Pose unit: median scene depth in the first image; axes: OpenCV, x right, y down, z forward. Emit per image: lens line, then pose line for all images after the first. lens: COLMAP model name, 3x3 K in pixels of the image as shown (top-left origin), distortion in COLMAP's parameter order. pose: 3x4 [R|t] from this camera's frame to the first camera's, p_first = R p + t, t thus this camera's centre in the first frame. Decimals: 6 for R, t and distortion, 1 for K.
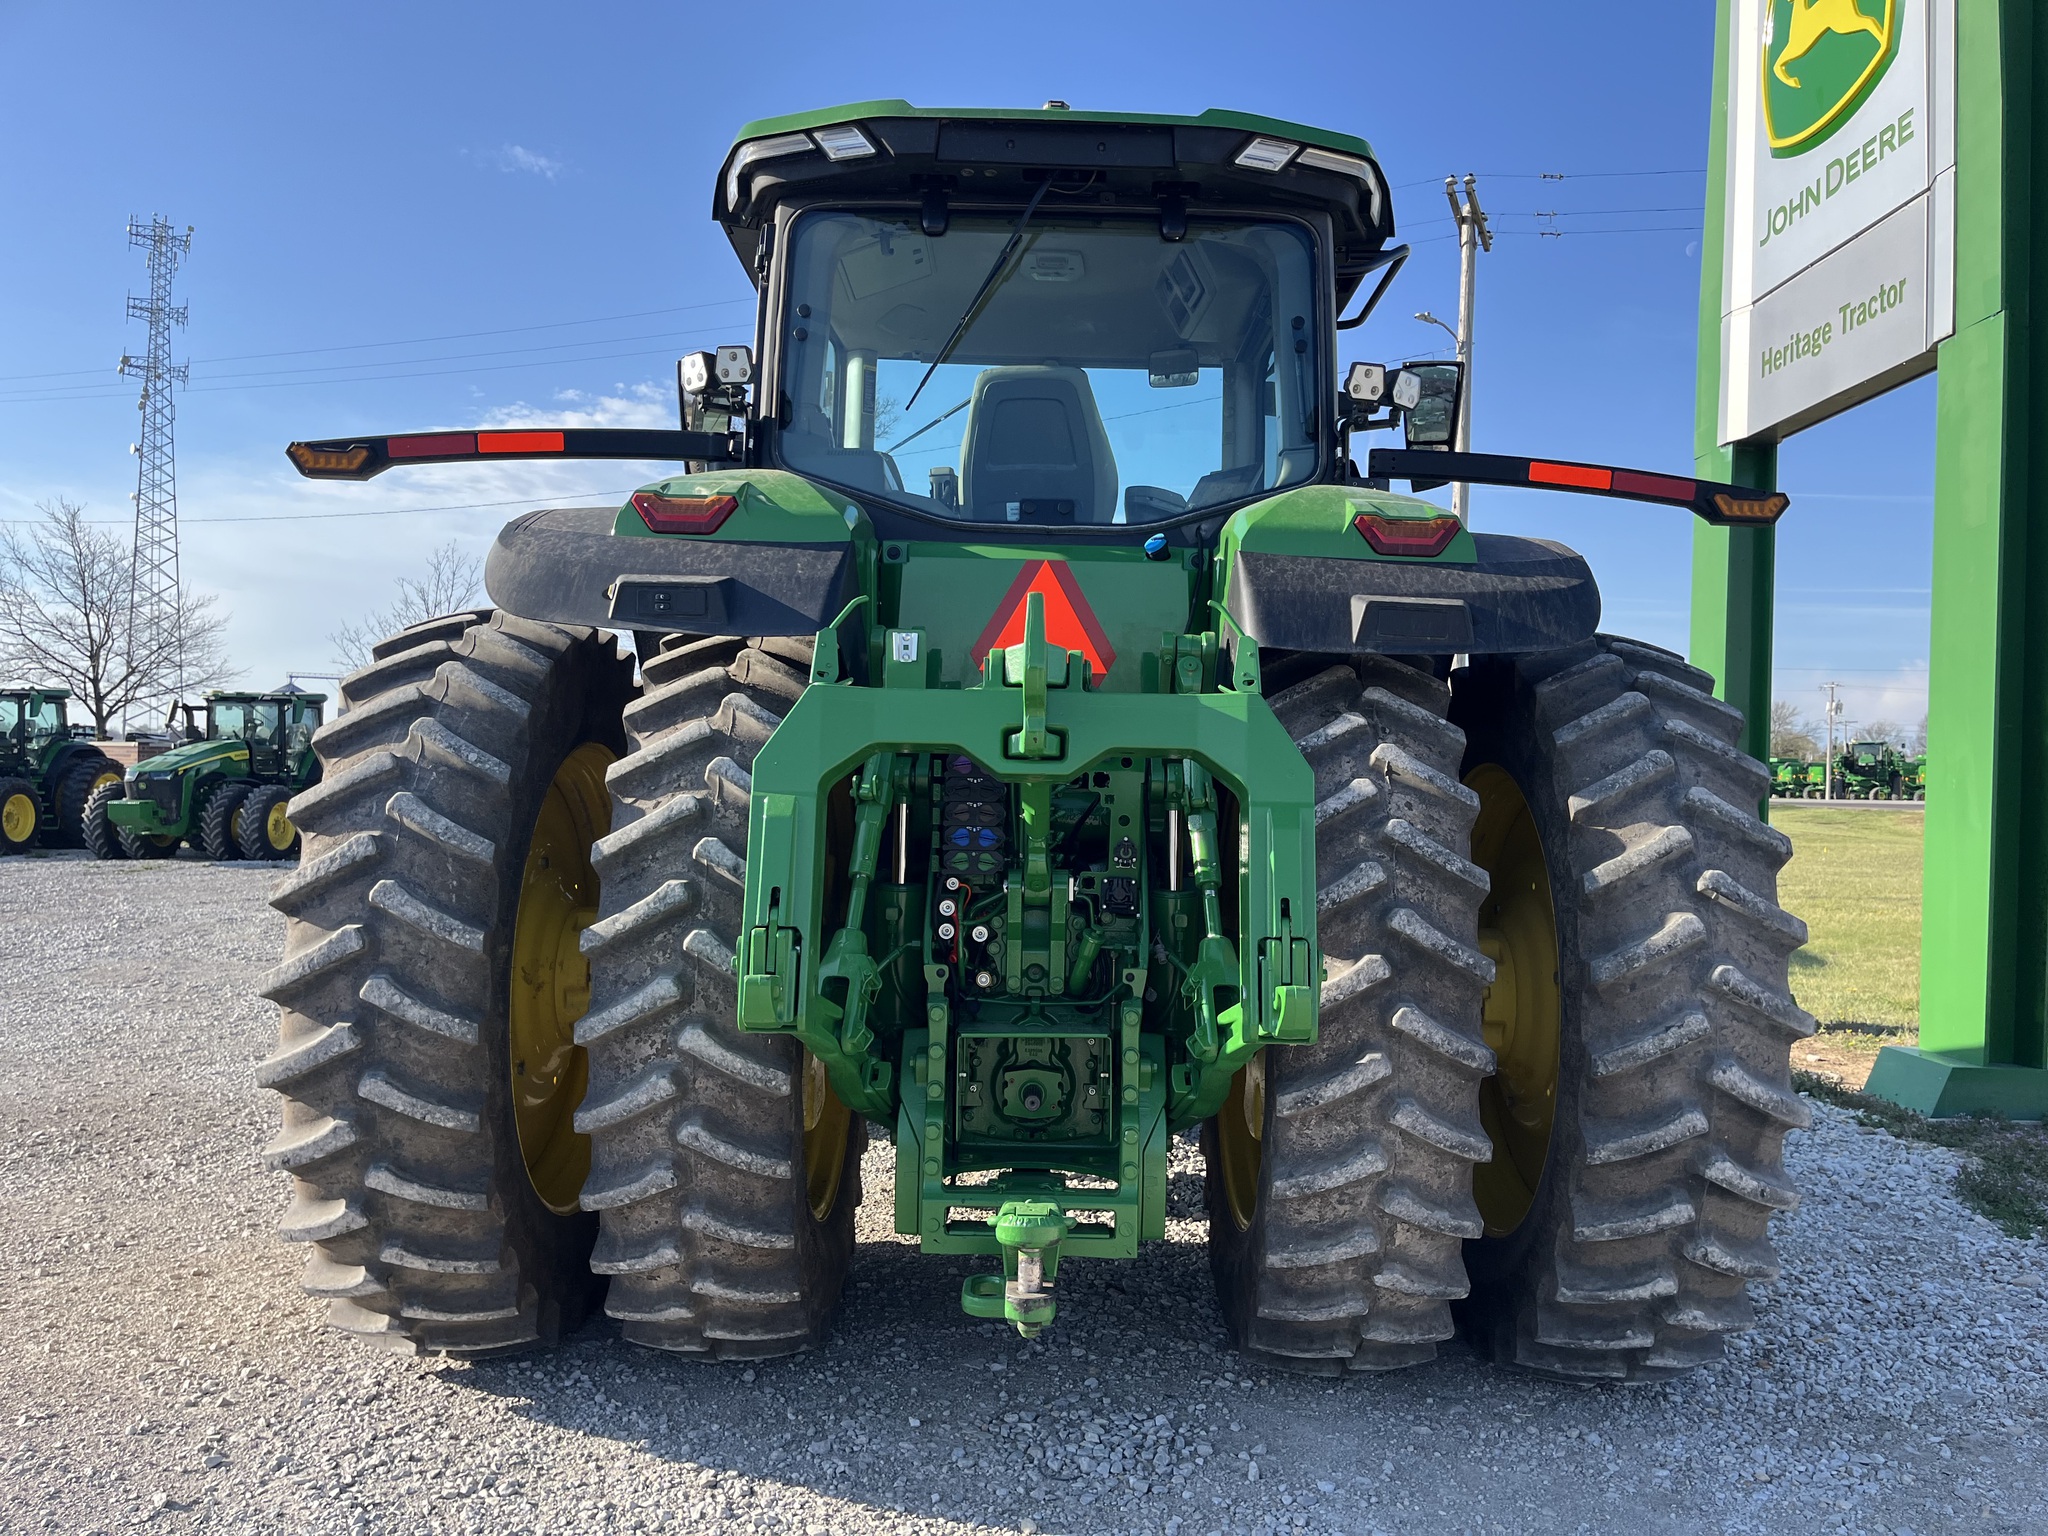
lens RADIAL K [[1587.5, 0, 1054.2], [0, 1587.5, 776.1], [0, 0, 1]] dist [0.081507, -0.130055]
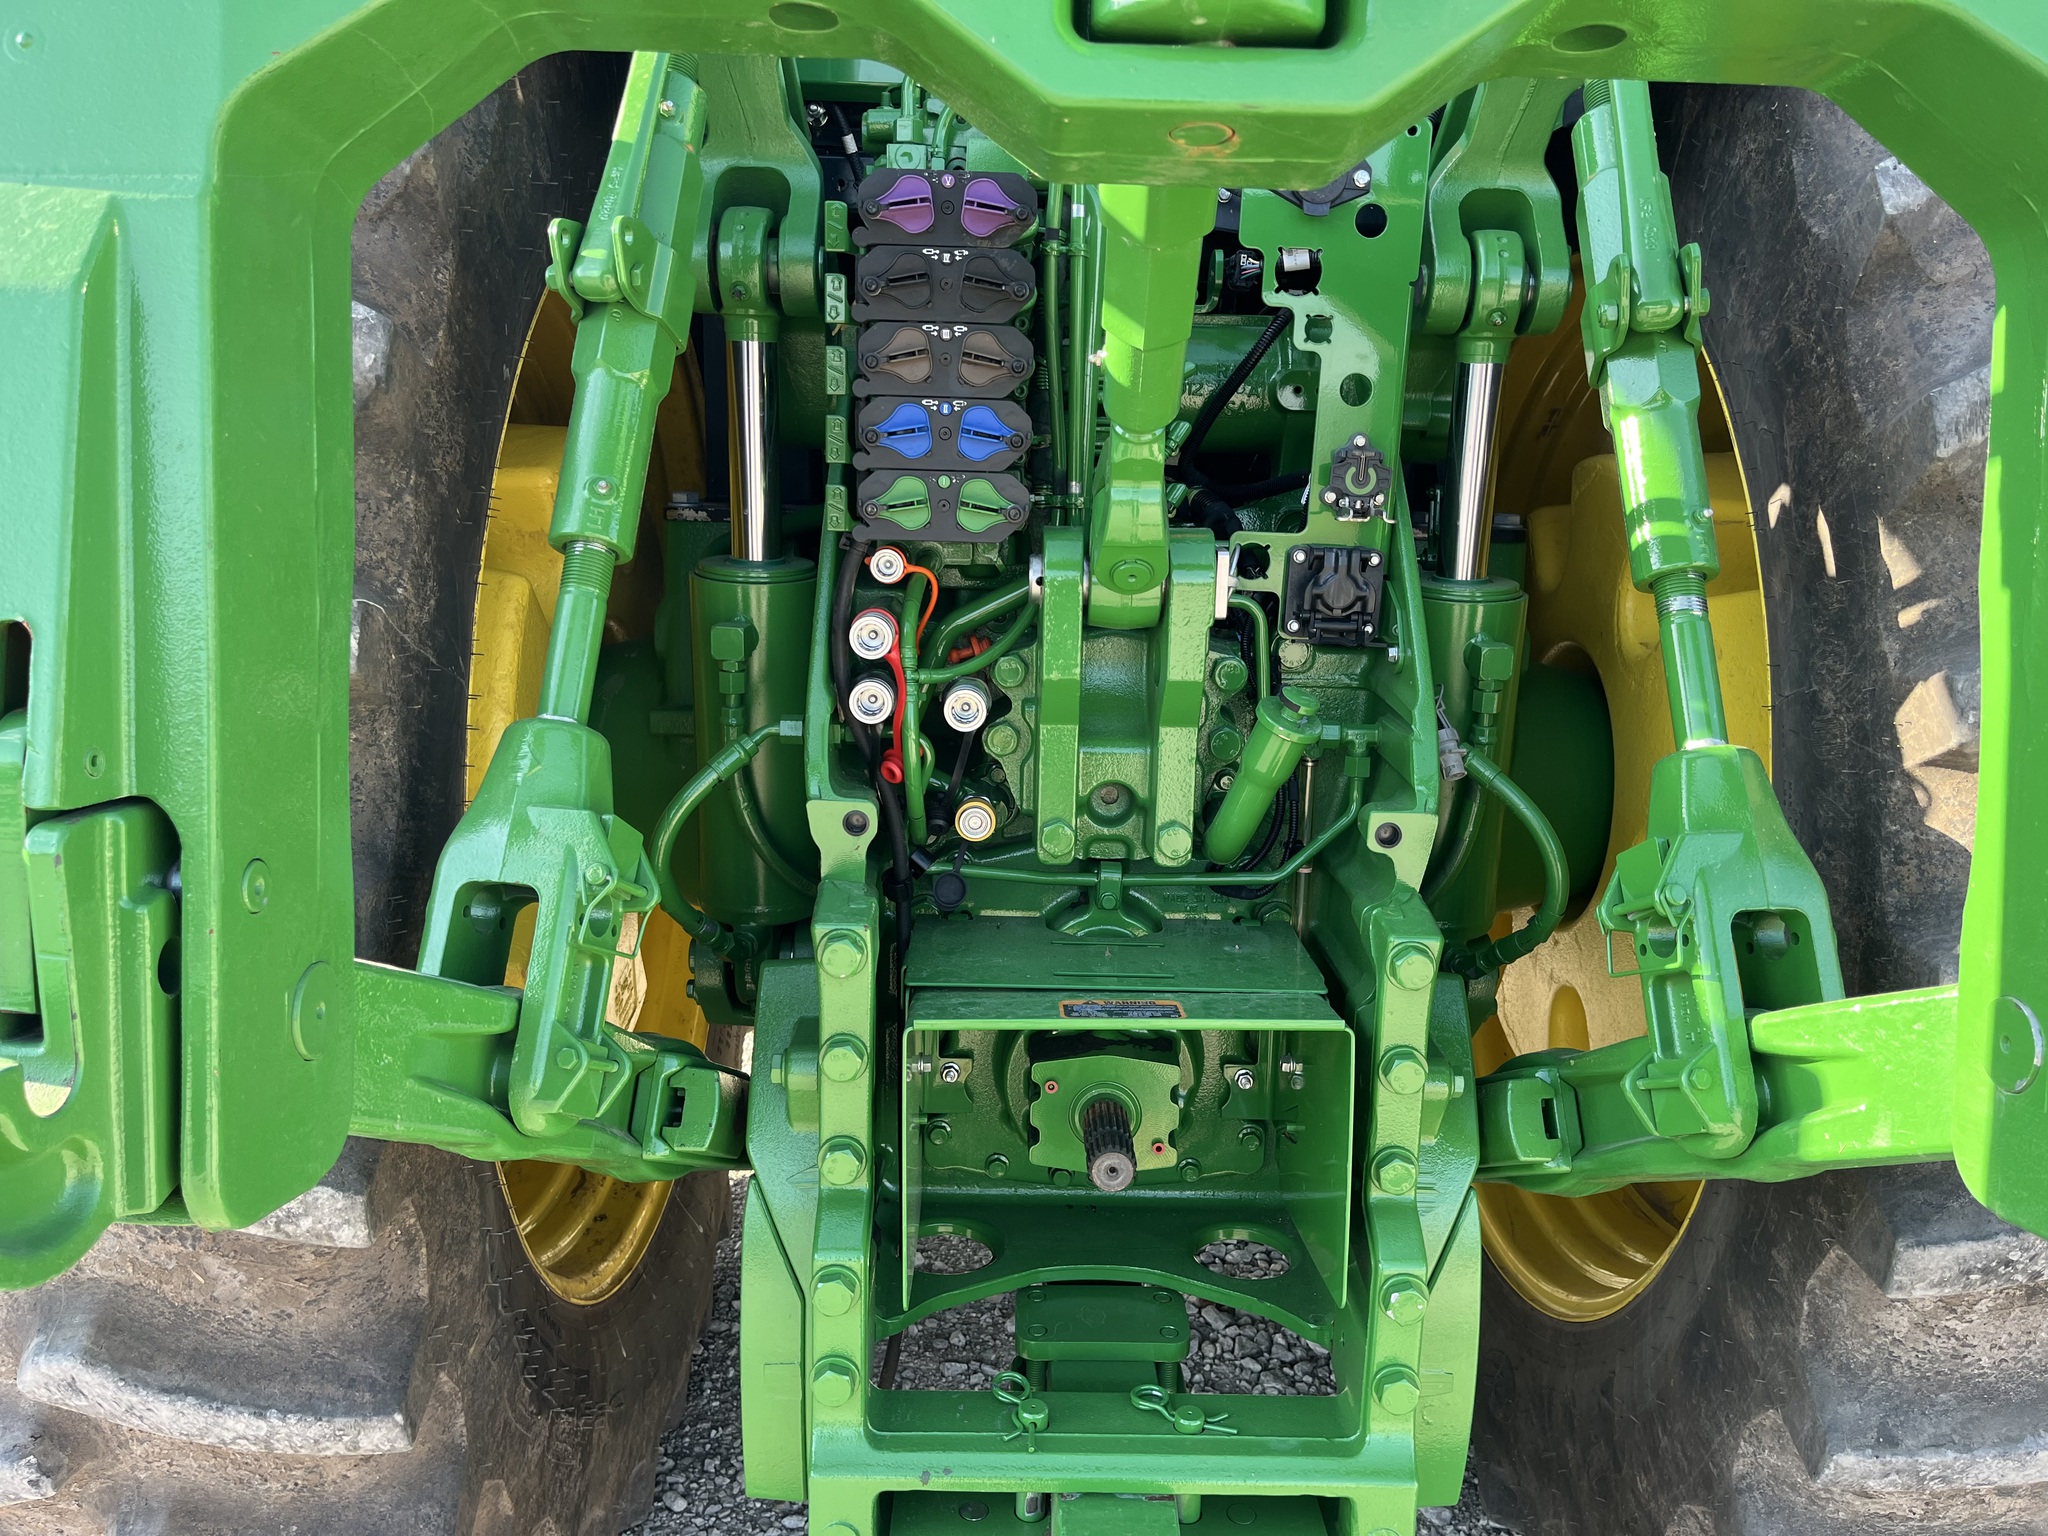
lens RADIAL K [[1587.5, 0, 1054.2], [0, 1587.5, 776.1], [0, 0, 1]] dist [0.081507, -0.130055]
pose [[0.999833, 0.000982, 0.018227, -0.032904], [-0.005050, 0.974458, 0.224515, 0.033521], [-0.017541, -0.224569, 0.974300, 0.645523]]
